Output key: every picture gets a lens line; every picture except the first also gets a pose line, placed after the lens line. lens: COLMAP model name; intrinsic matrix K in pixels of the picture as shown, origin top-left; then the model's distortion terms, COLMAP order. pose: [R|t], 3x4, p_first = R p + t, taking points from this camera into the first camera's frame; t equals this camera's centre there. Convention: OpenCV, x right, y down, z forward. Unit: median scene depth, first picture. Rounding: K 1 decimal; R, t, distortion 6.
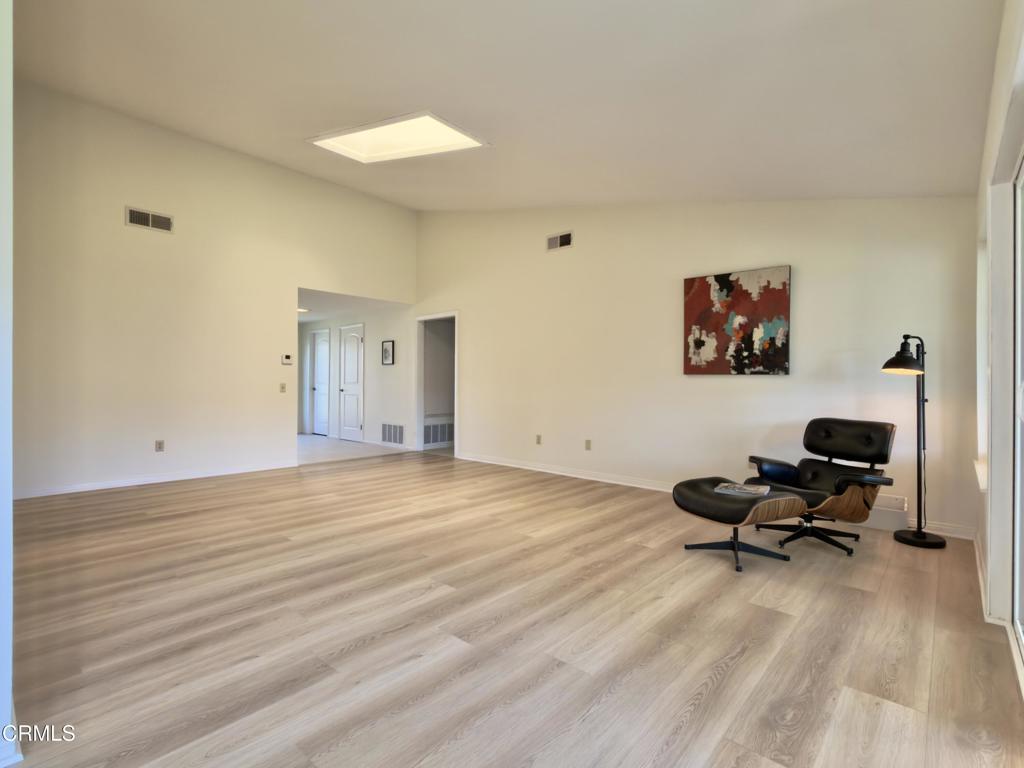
lens RADIAL K [[494.4, 0, 513.7], [0, 494.4, 386.3], [0, 0, 1]] dist [0.000042, -0.000027]
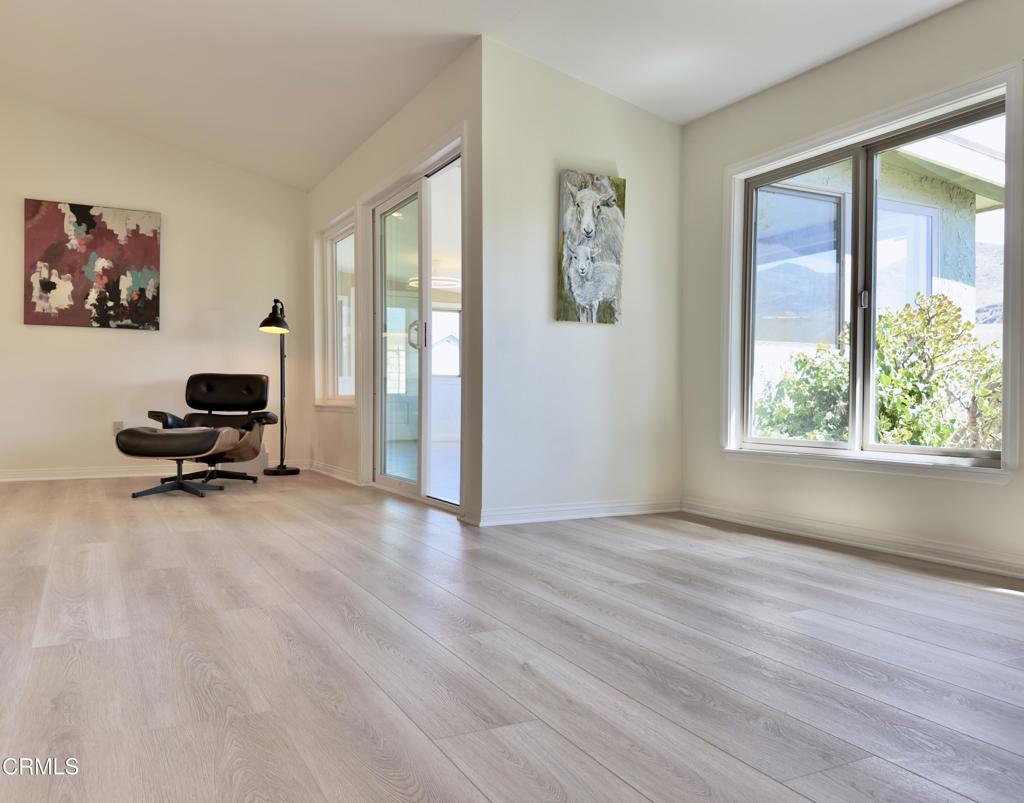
lens RADIAL K [[800.8, 0, 514.3], [0, 800.8, 405.3], [0, 0, 1]] dist [-0.012729, -0.018757]
pose [[0.396567, -0.020807, 0.917770, -0.535280], [-0.011879, 0.999543, 0.027794, 0.064752], [-0.917929, -0.021925, 0.396139, -0.205442]]
